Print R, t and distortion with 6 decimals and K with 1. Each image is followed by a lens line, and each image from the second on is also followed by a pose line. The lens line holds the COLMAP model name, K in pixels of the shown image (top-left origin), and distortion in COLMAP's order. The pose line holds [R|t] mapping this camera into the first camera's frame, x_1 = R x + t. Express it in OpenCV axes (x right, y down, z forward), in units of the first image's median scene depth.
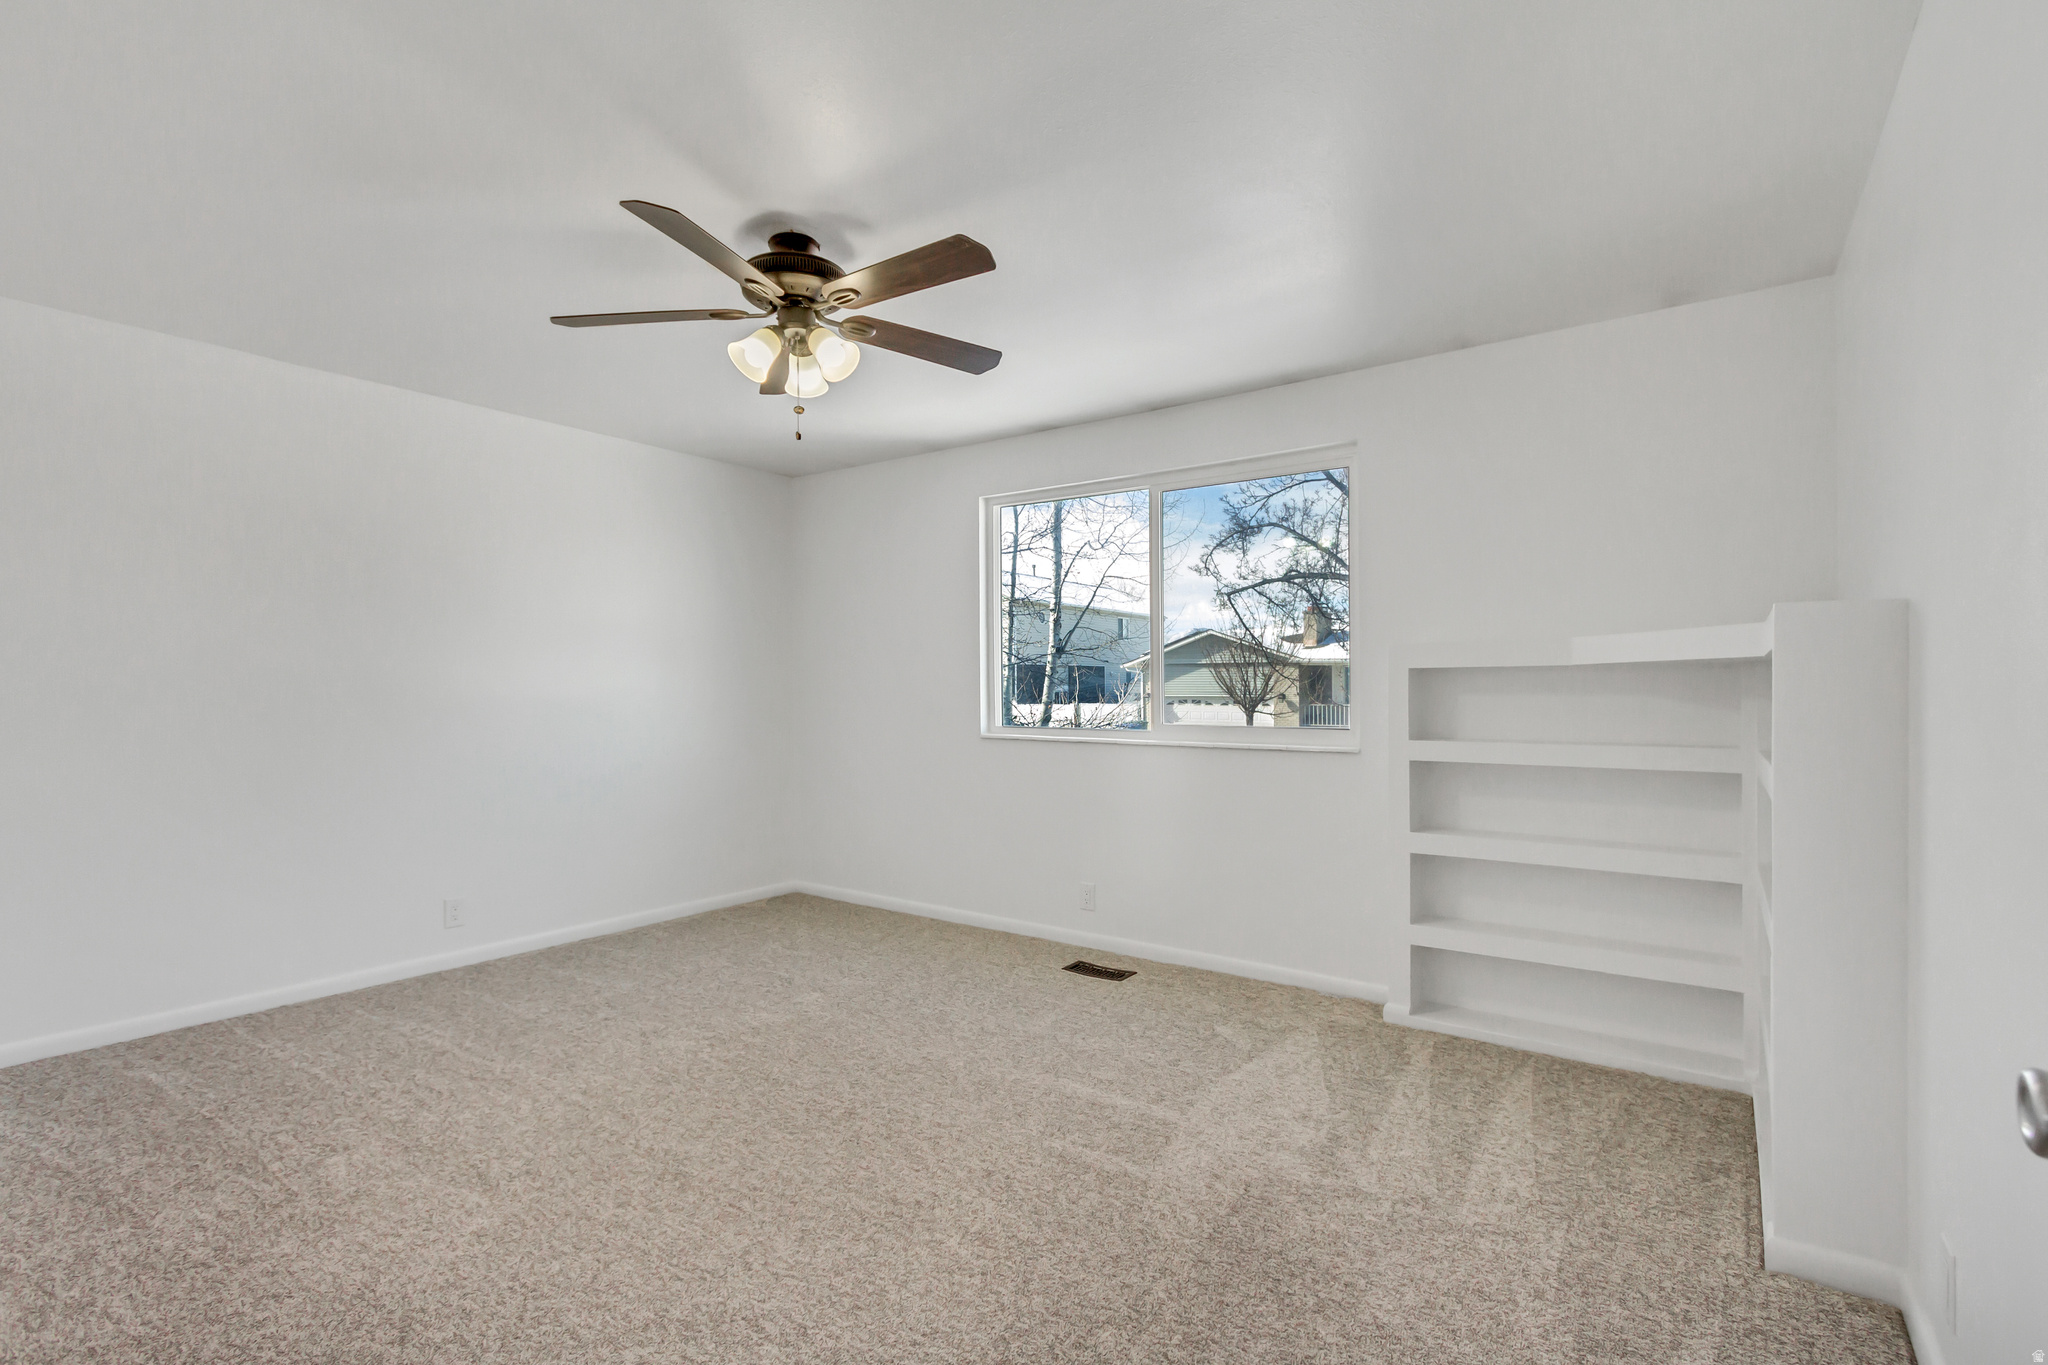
lens RADIAL K [[959.1, 0, 1020.4], [0, 959.1, 685.2], [0, 0, 1]] dist [0.010740, -0.003529]
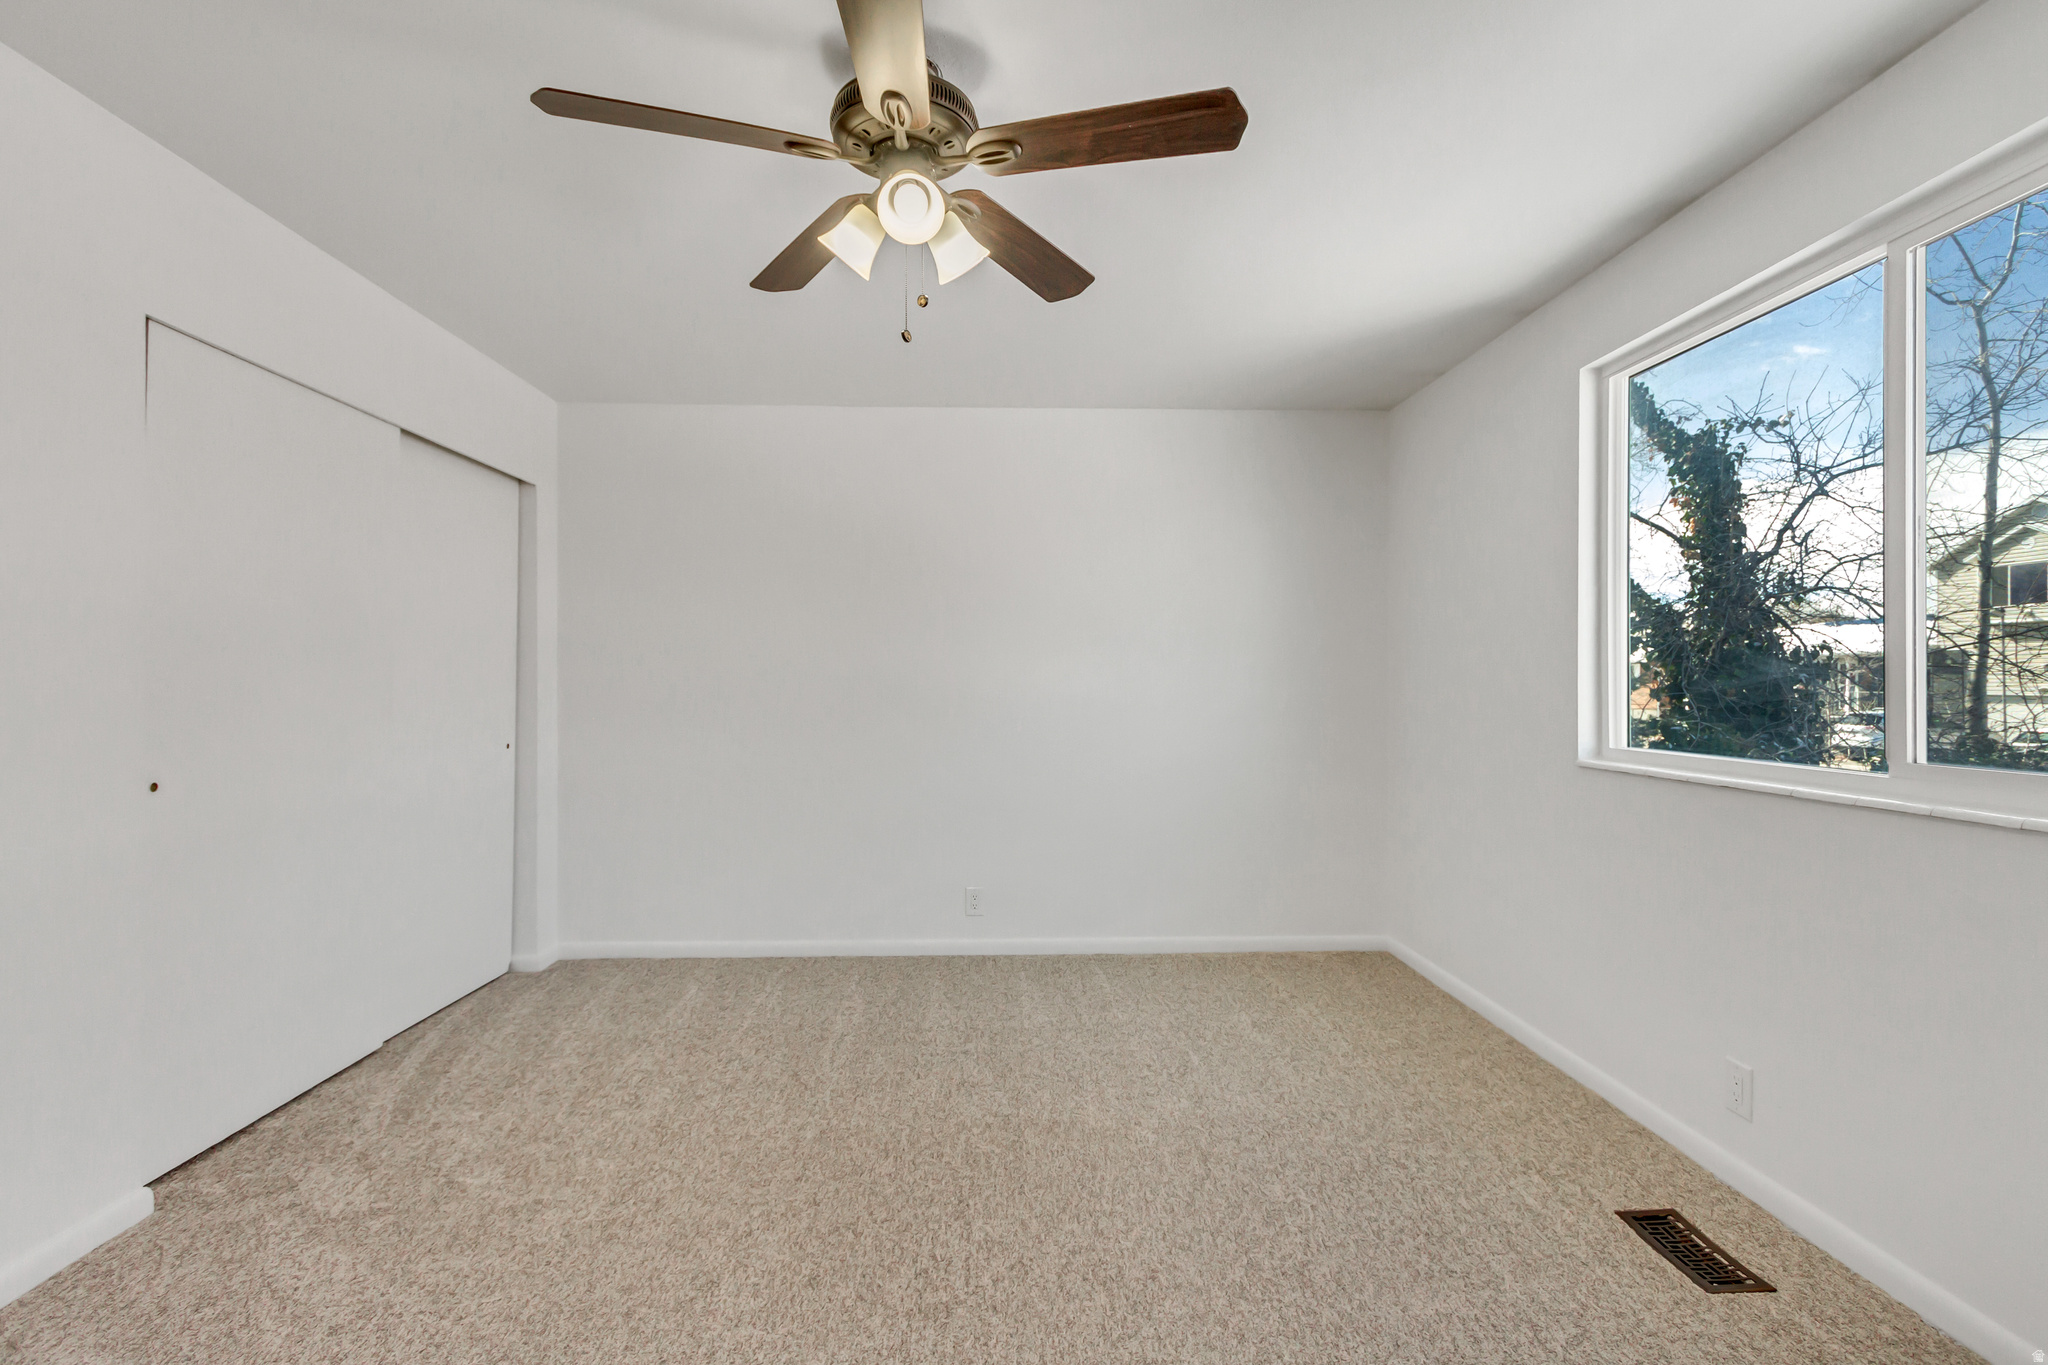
lens RADIAL K [[959.1, 0, 1025.1], [0, 959.1, 684.0], [0, 0, 1]] dist [0.010740, -0.003529]
pose [[0.618757, -0.000296, -0.785583, 0.303192], [0.001594, 0.999998, 0.000878, 0.002484], [0.785581, -0.001796, 0.618756, 0.481394]]
